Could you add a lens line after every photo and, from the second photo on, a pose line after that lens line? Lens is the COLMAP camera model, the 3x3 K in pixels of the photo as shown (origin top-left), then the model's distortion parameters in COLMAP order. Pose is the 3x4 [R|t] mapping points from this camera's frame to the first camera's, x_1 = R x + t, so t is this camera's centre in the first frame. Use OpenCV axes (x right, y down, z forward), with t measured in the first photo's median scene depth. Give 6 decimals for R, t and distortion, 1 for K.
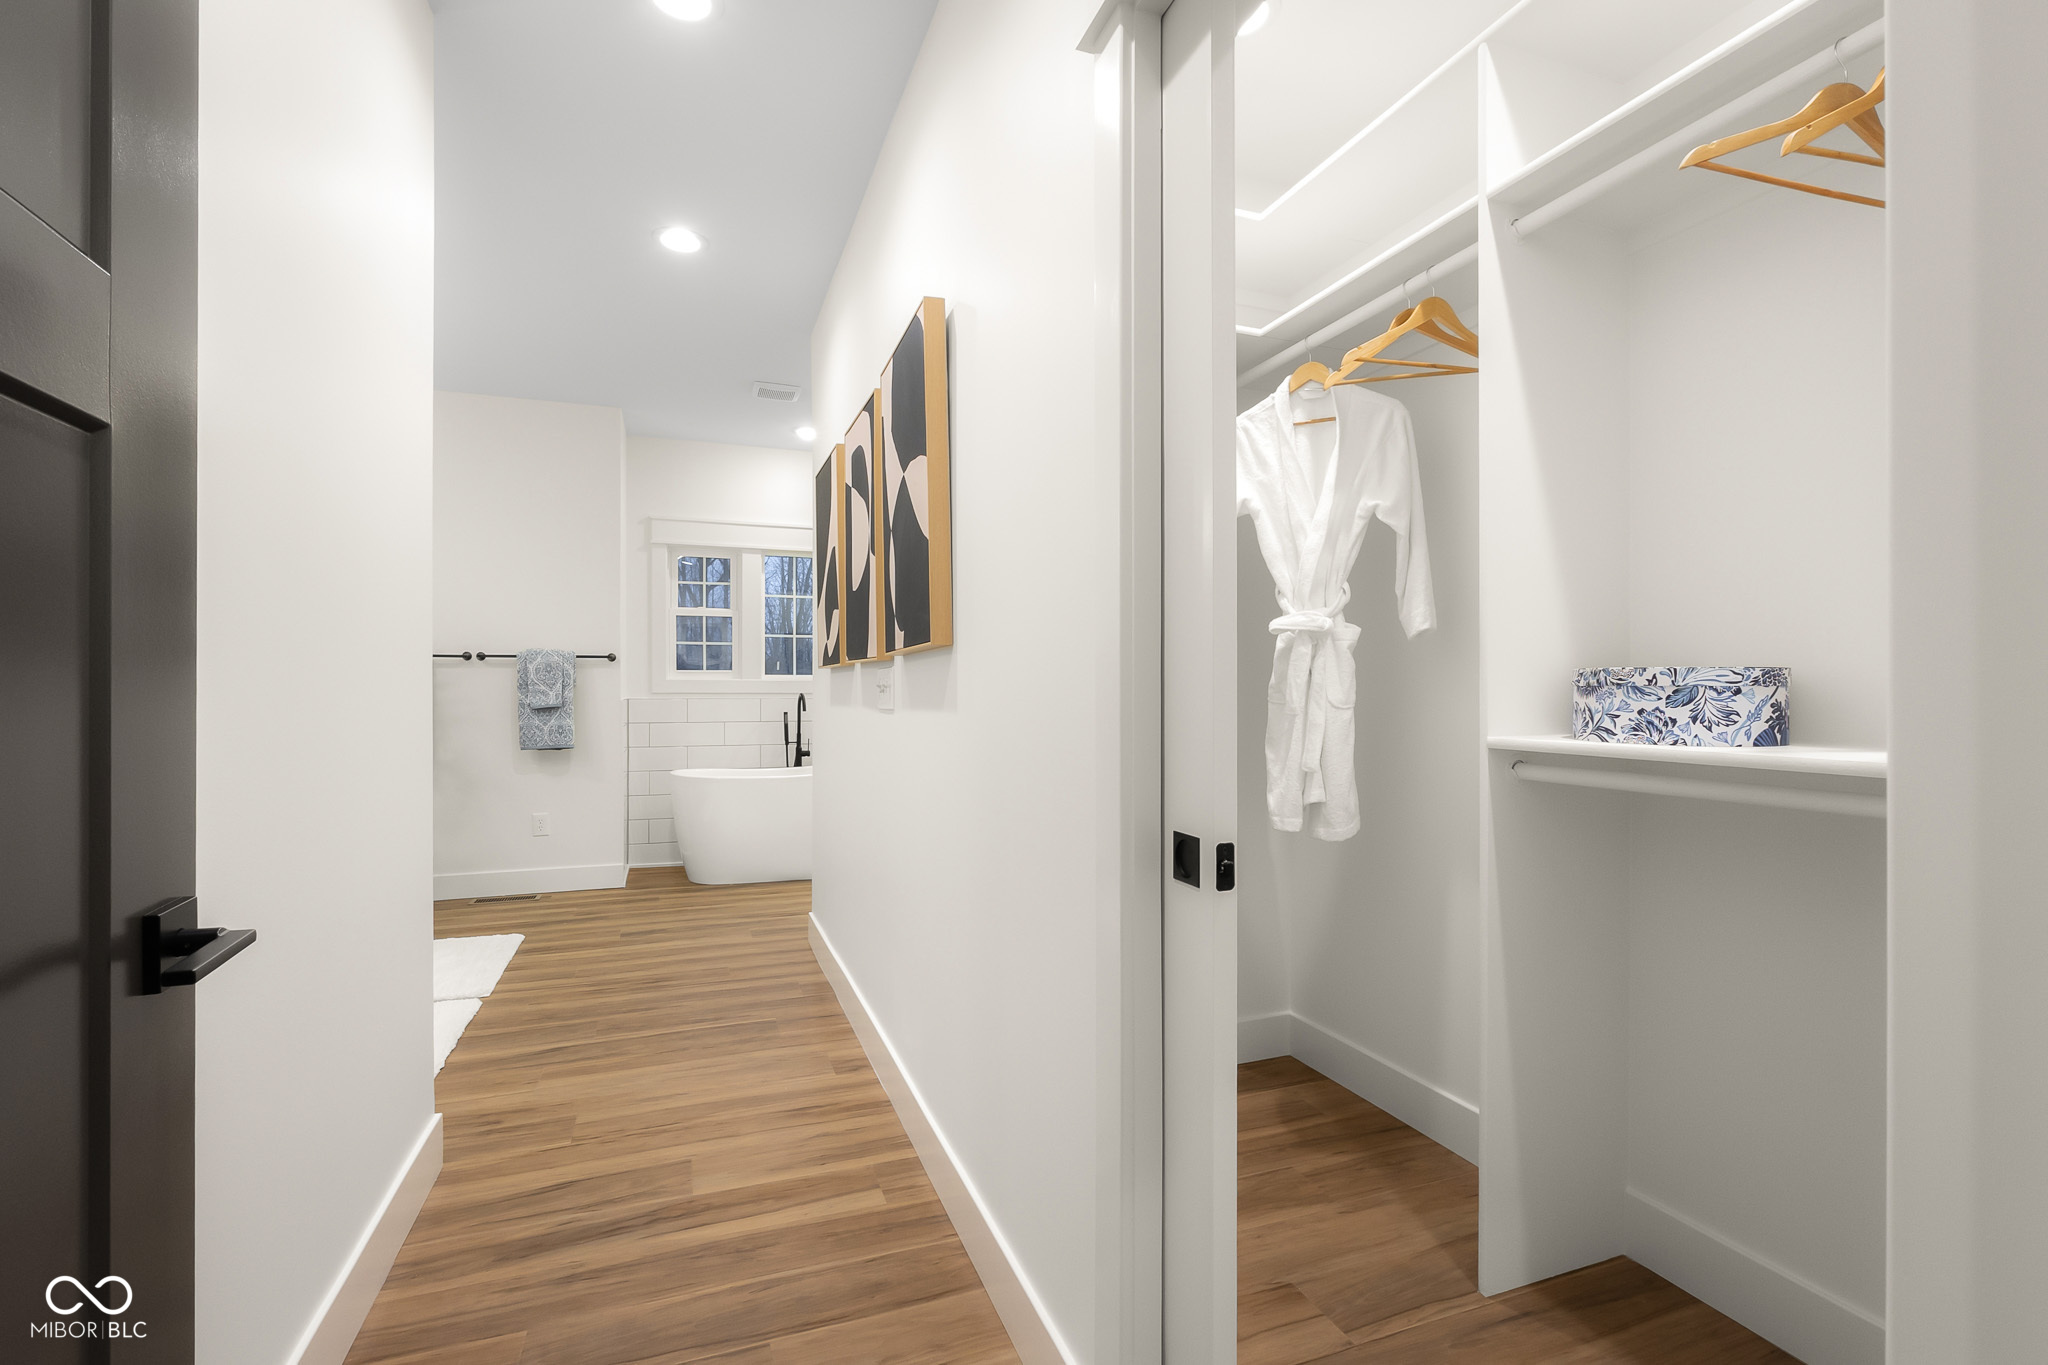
lens RADIAL K [[895.8, 0, 1027.8], [0, 895.8, 678.1], [0, 0, 1]] dist [0.000097, -0.000768]
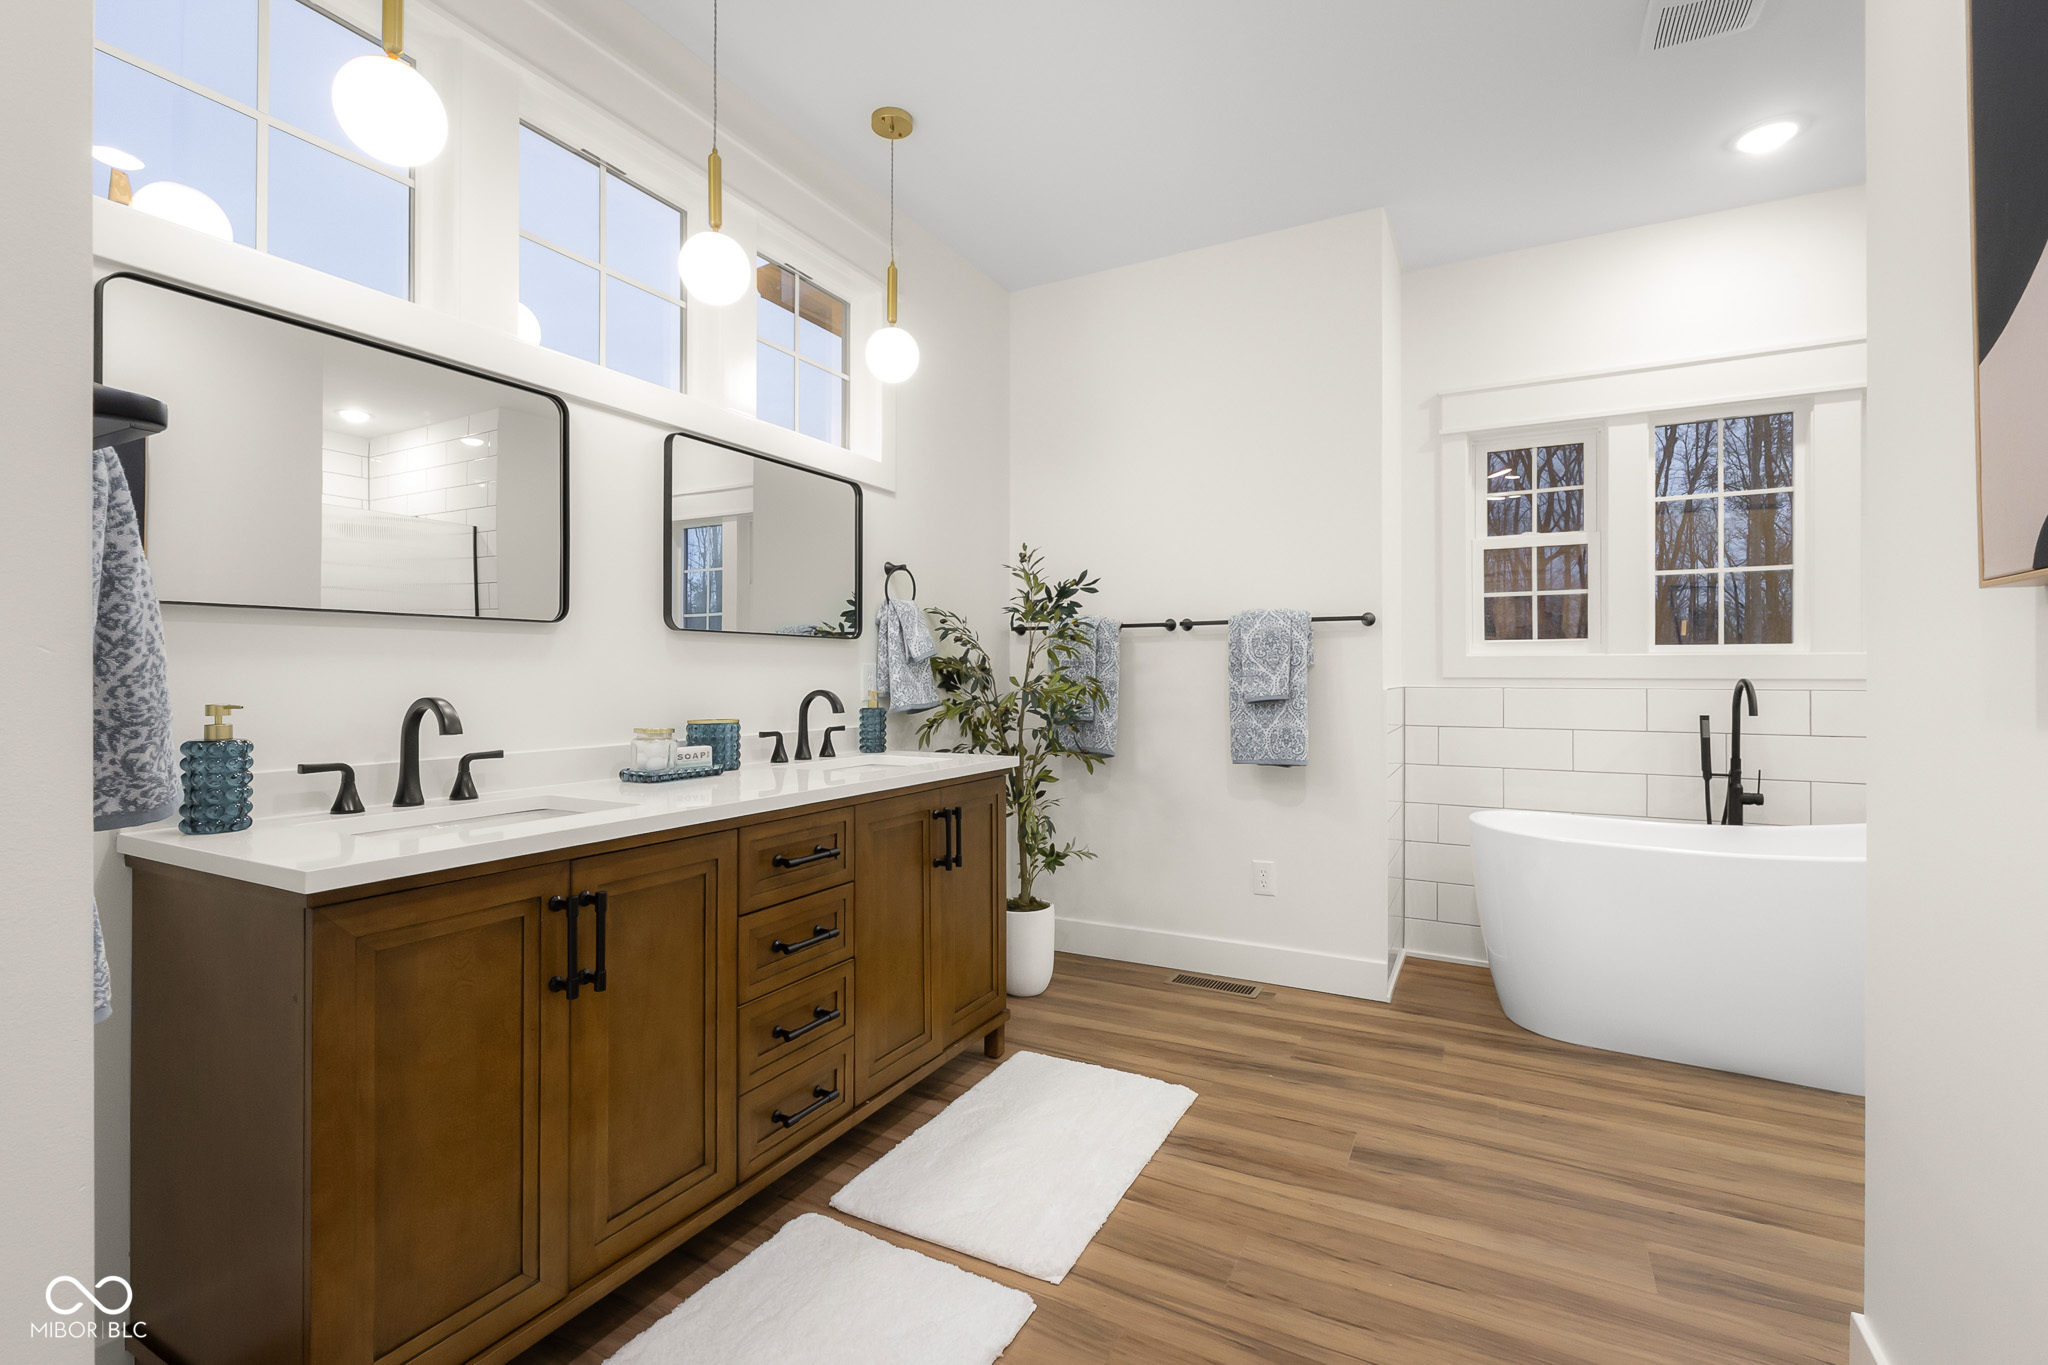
lens RADIAL K [[895.8, 0, 1028.9], [0, 895.8, 682.3], [0, 0, 1]] dist [0.000097, -0.000768]
pose [[0.647388, 0.005155, -0.762143, -0.157234], [0.010852, 0.999813, 0.015980, 0.007937], [0.762084, -0.018617, 0.647211, 0.450945]]
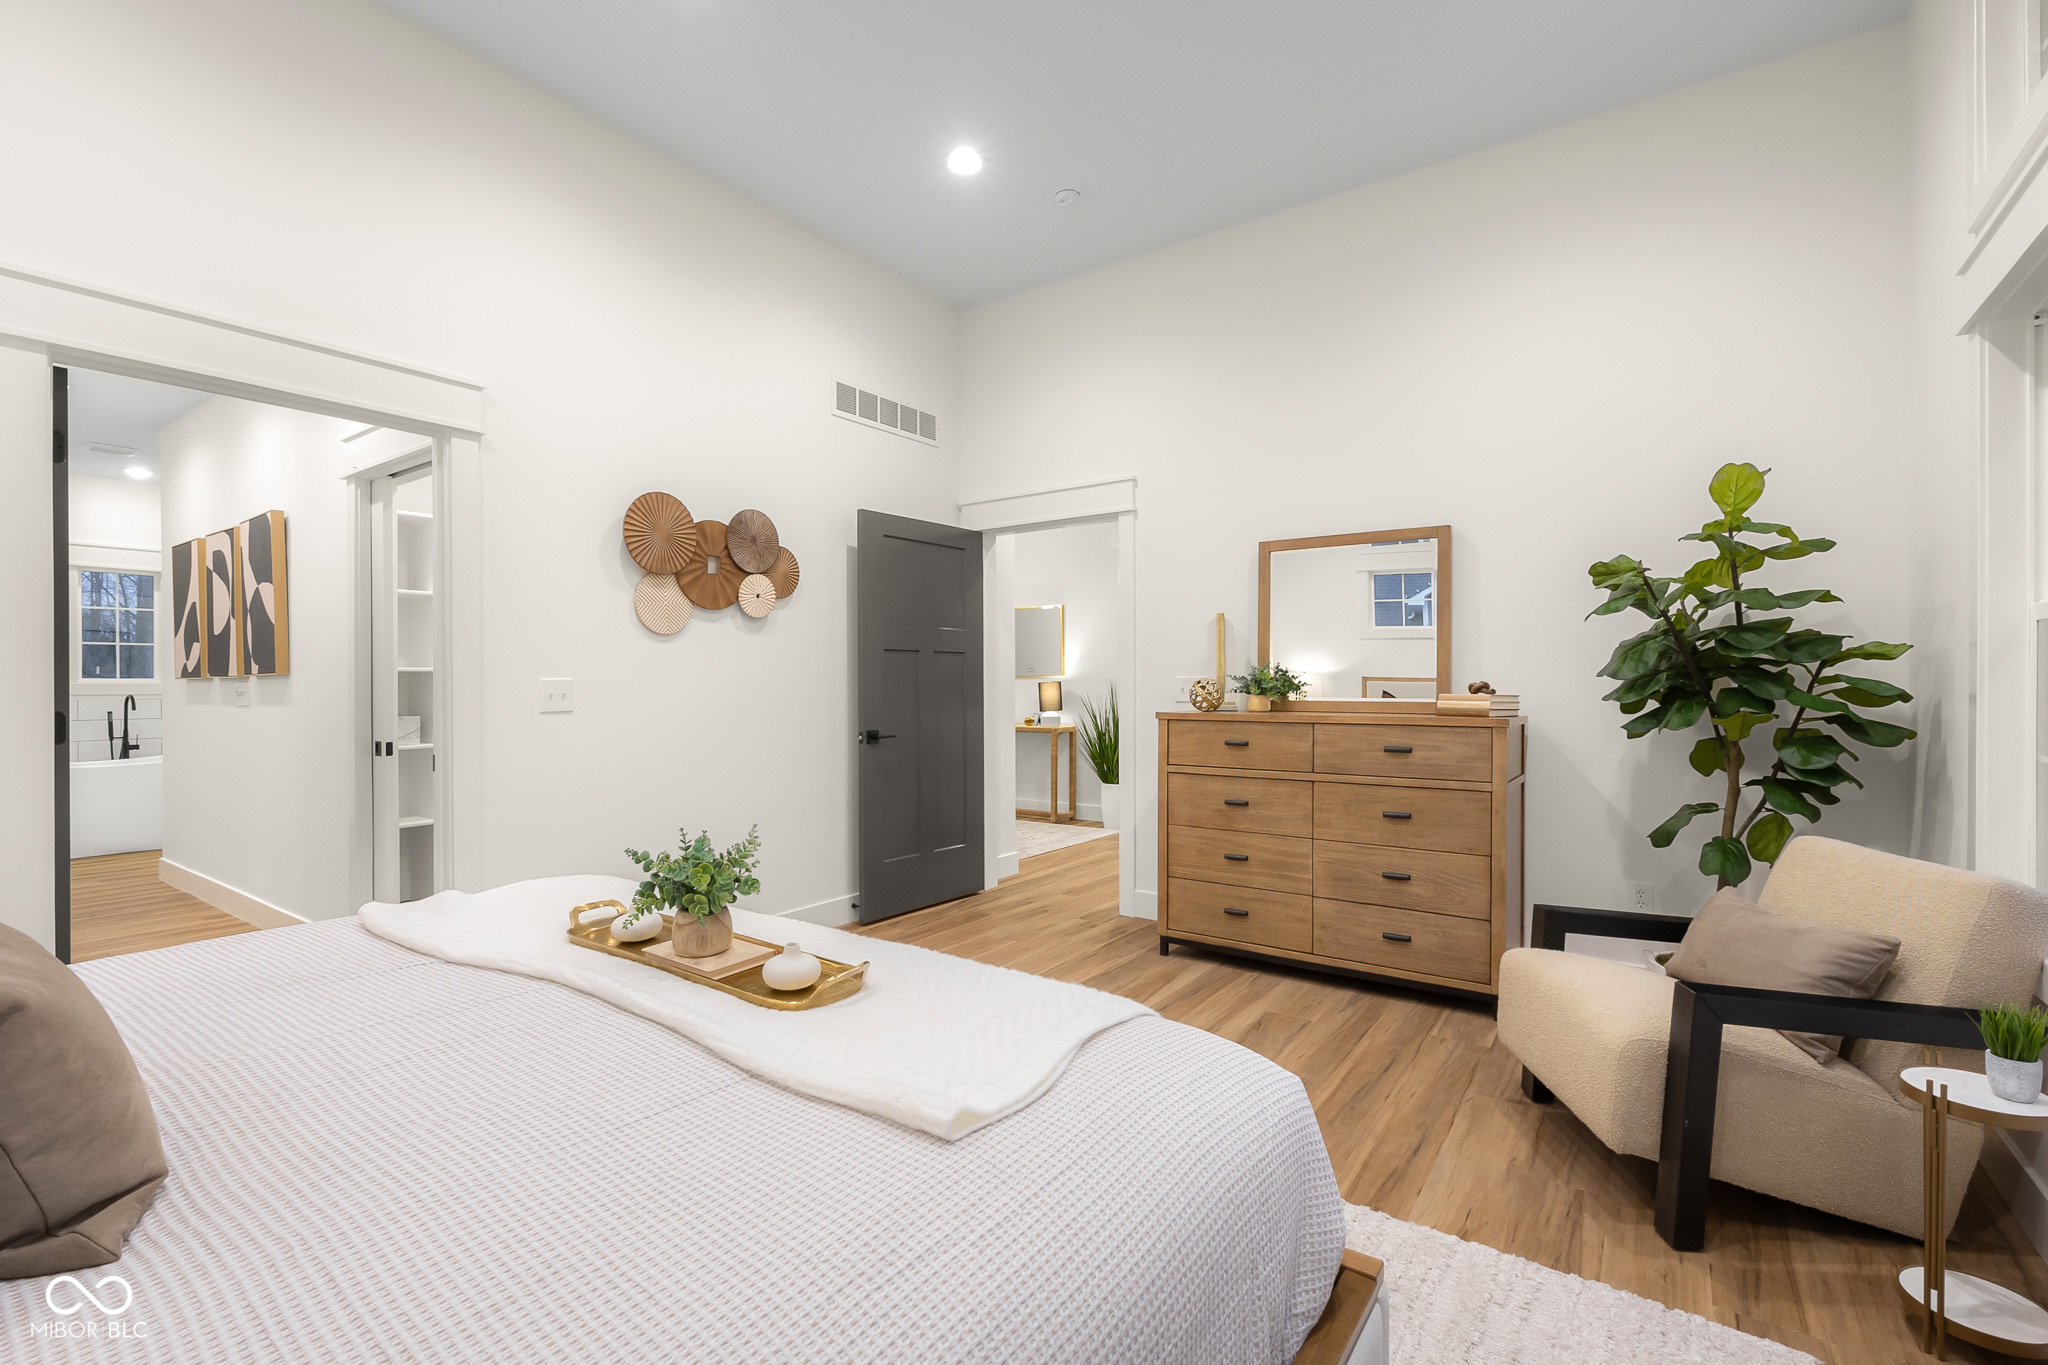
lens RADIAL K [[895.8, 0, 1029.3], [0, 895.8, 670.9], [0, 0, 1]] dist [0.000097, -0.000768]
pose [[0.829955, -0.001572, 0.557827, 0.077730], [-0.000633, 0.999993, 0.003760, -0.022273], [-0.557829, -0.003474, 0.829948, -0.718113]]
